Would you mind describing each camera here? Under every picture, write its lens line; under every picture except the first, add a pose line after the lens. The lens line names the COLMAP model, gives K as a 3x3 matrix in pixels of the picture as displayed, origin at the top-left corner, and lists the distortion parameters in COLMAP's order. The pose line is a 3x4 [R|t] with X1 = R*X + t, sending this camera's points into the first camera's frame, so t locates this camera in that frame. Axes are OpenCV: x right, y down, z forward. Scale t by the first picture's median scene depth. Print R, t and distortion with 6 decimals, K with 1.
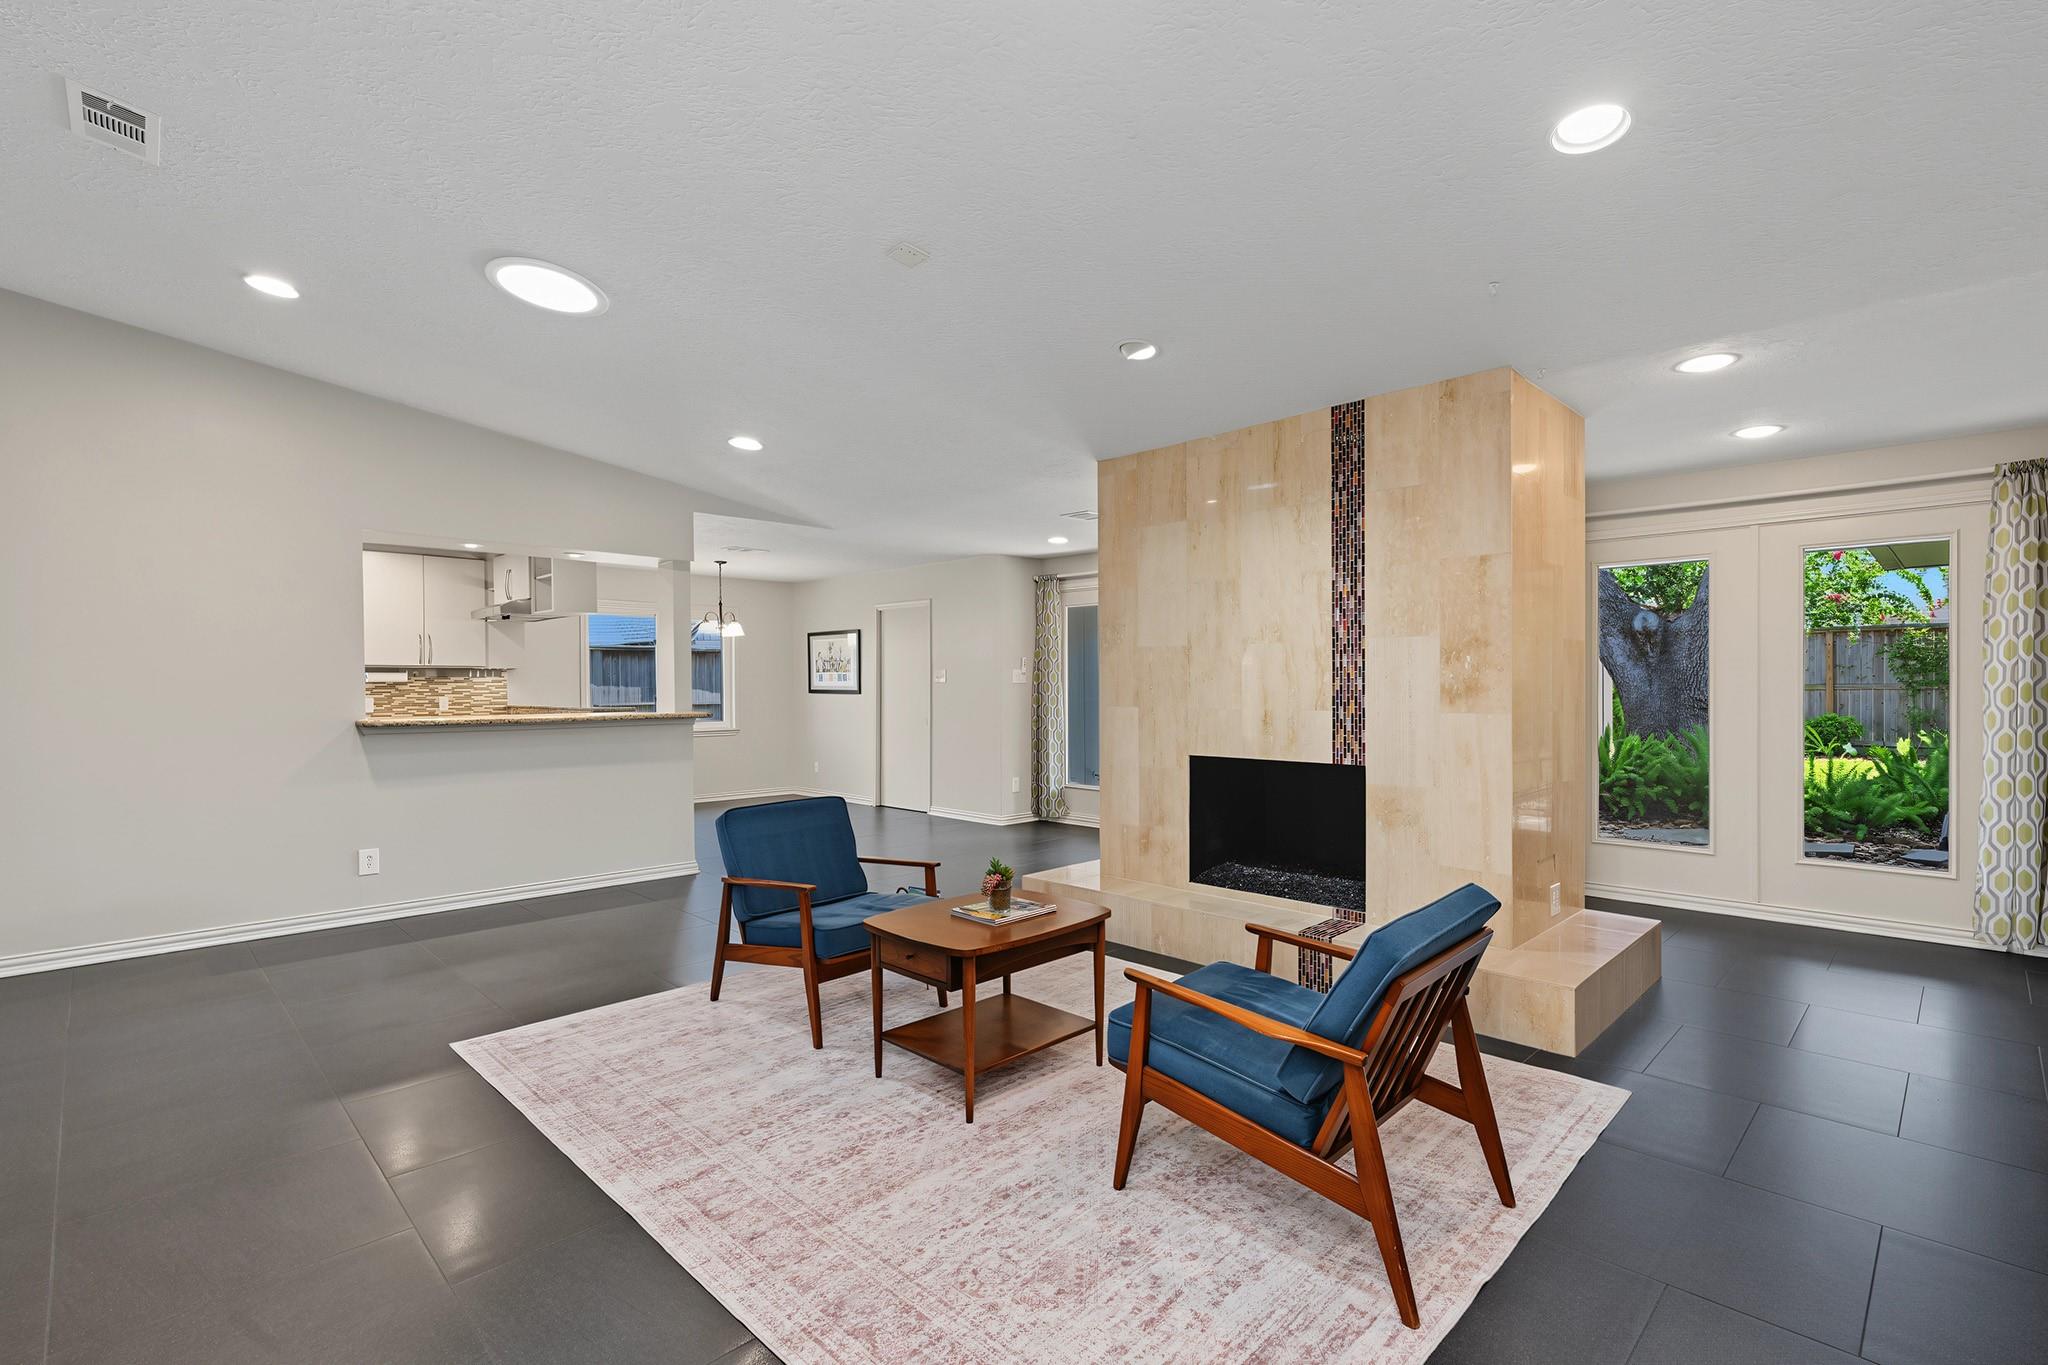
lens RADIAL K [[948.7, 0, 1016.2], [0, 948.7, 682.4], [0, 0, 1]] dist [-0.002096, -0.000279]
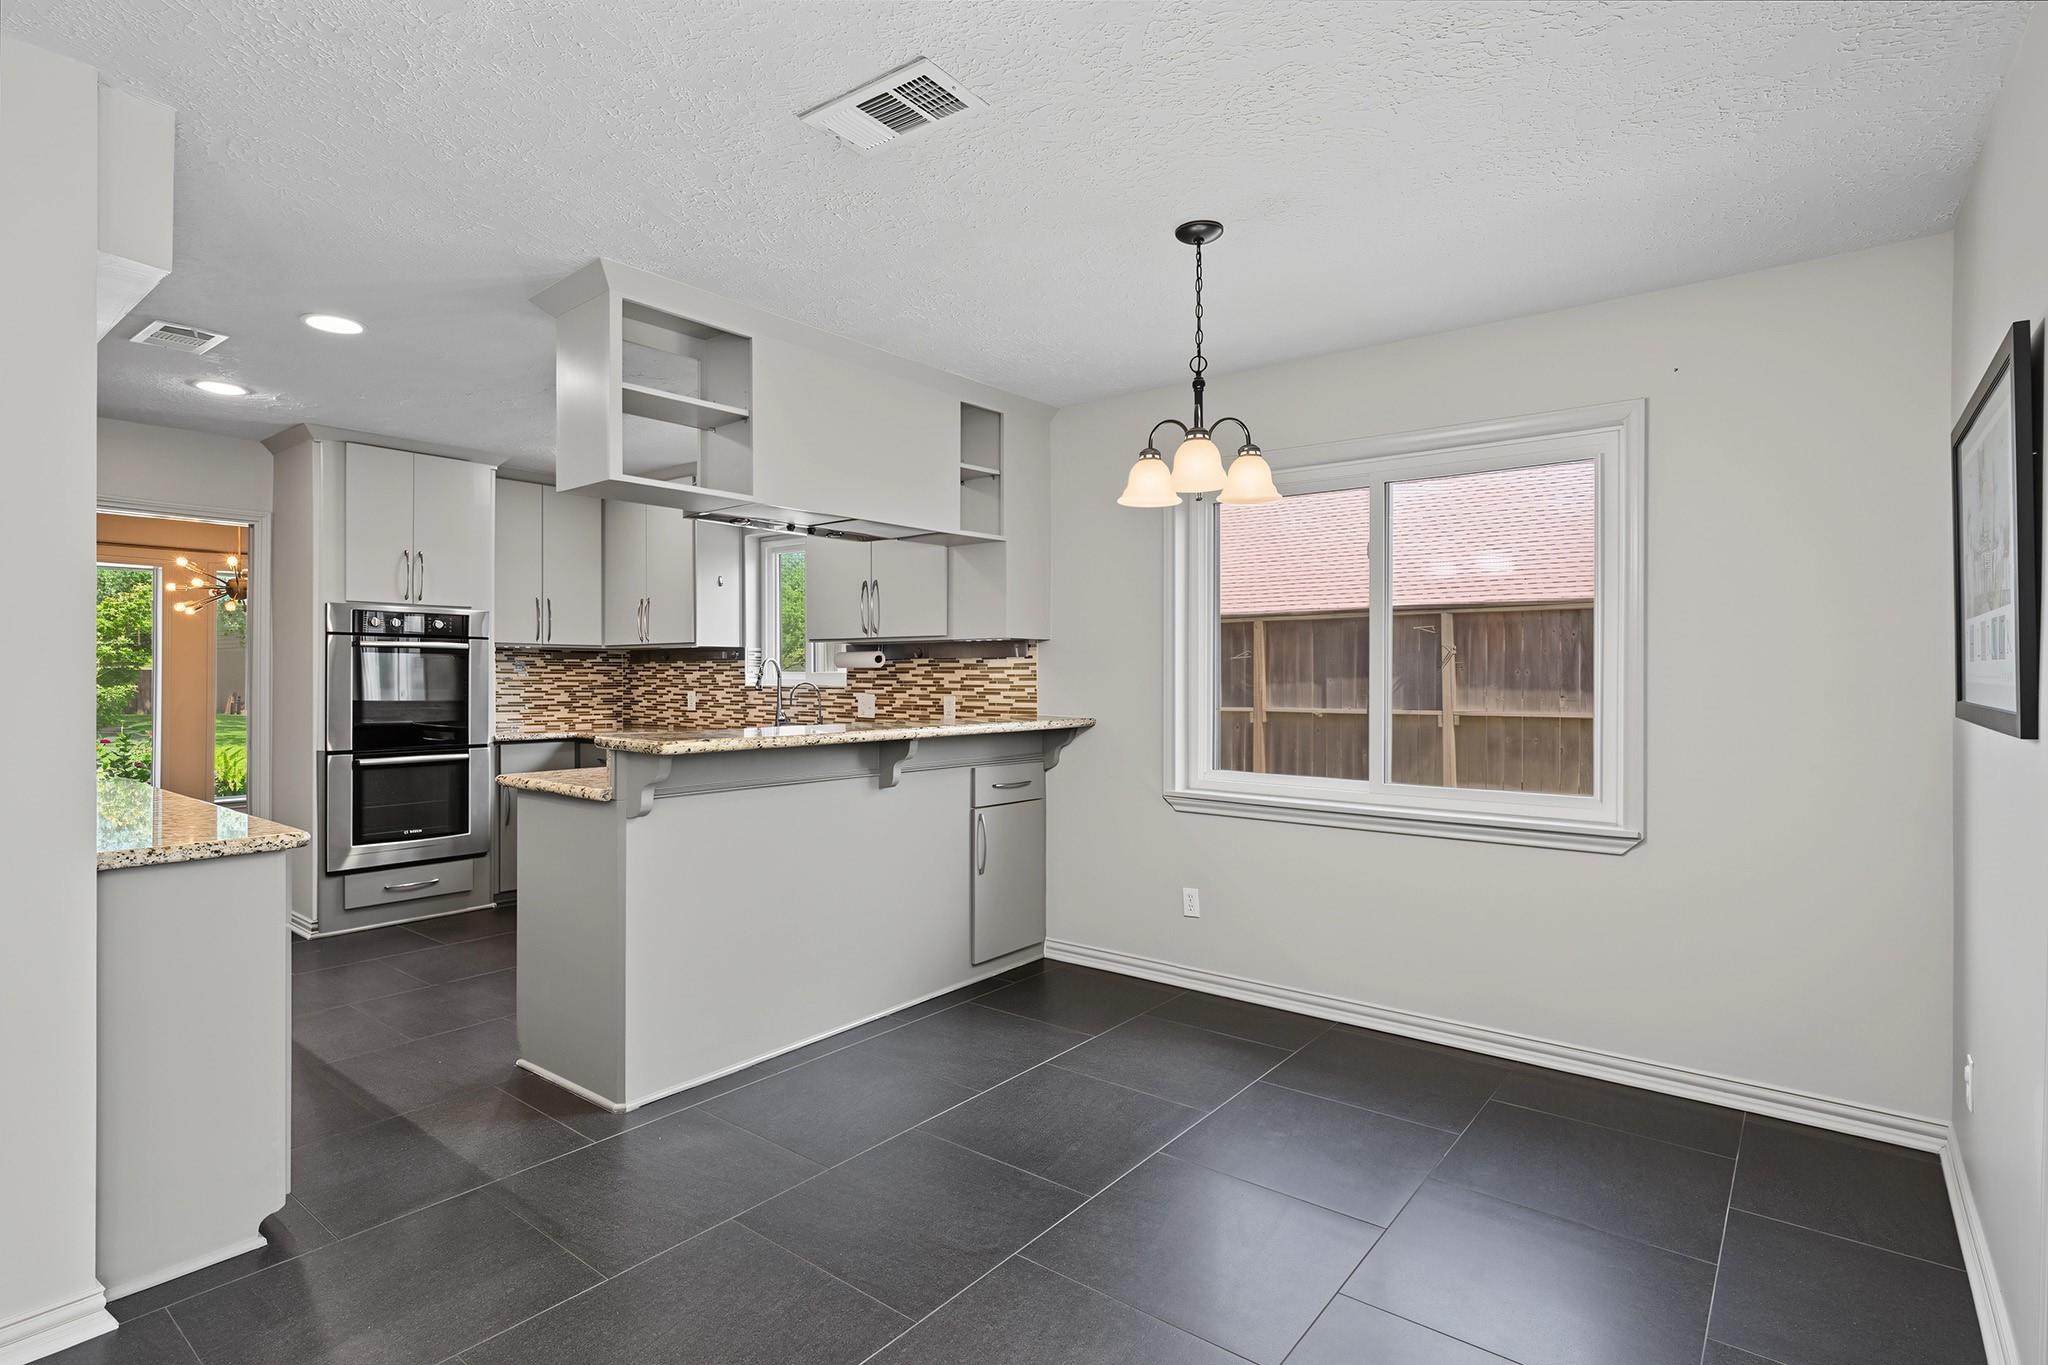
lens RADIAL K [[1022.3, 0, 1016.9], [0, 1022.3, 676.4], [0, 0, 1]] dist [-0.001380, 0.000705]
pose [[0.124451, 0.003171, -0.992221, -0.041281], [-0.002029, 0.999994, 0.002941, 0.005228], [0.992224, 0.001647, 0.124457, 1.811253]]
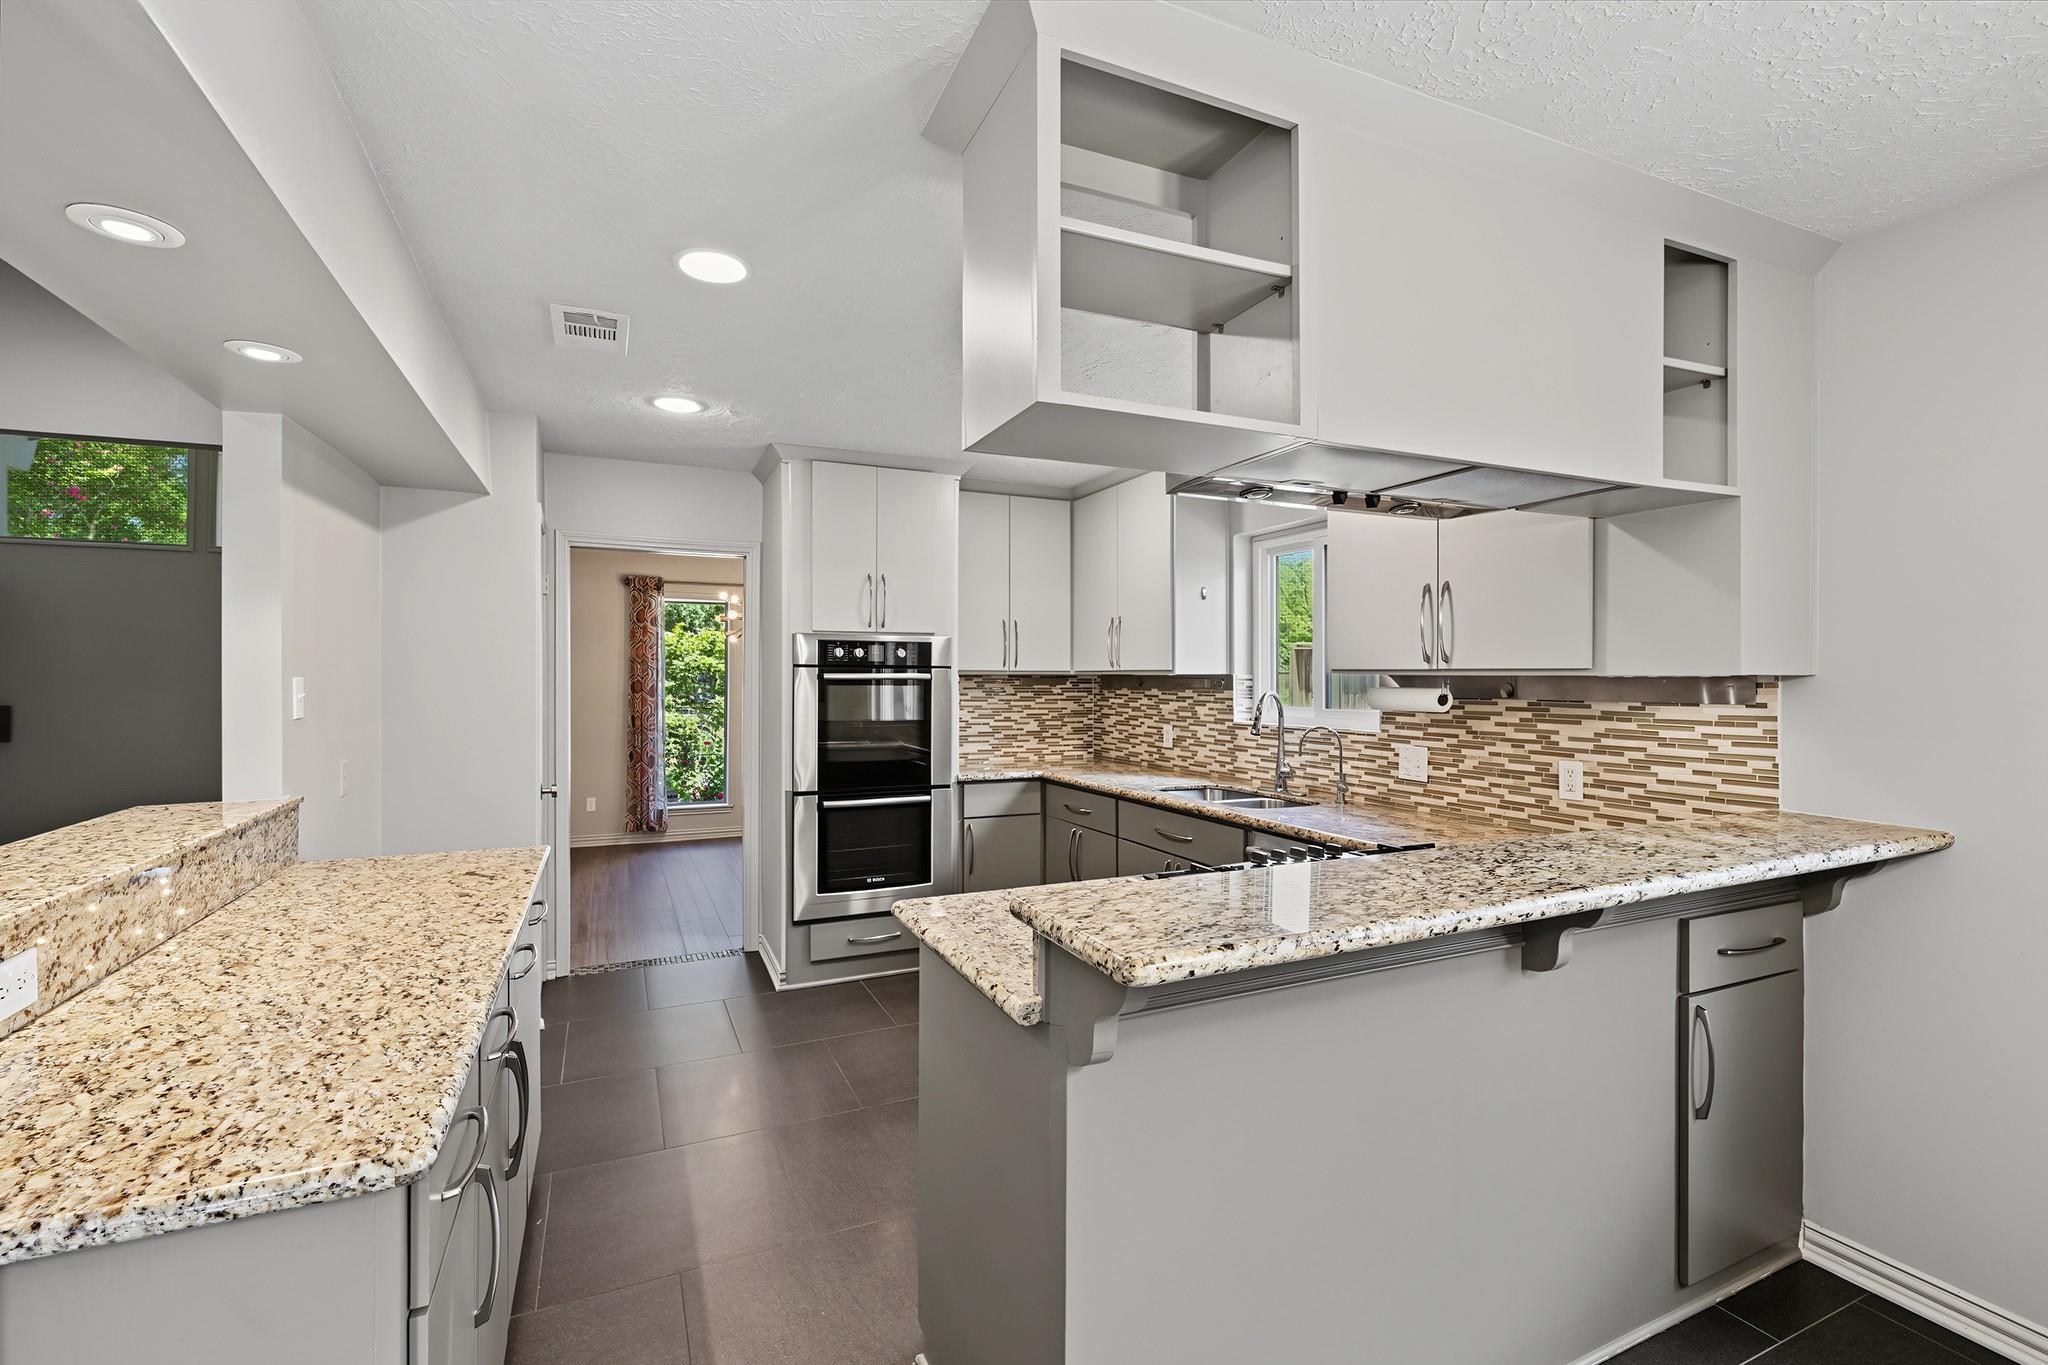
lens RADIAL K [[896.9, 0, 1011.3], [0, 896.9, 675.4], [0, 0, 1]] dist [0.000163, 0.000255]
pose [[-0.339620, 0.001570, -0.940562, -0.439505], [-0.001684, 0.999996, 0.002277, -0.028686], [0.940561, 0.002358, -0.339616, 1.726917]]
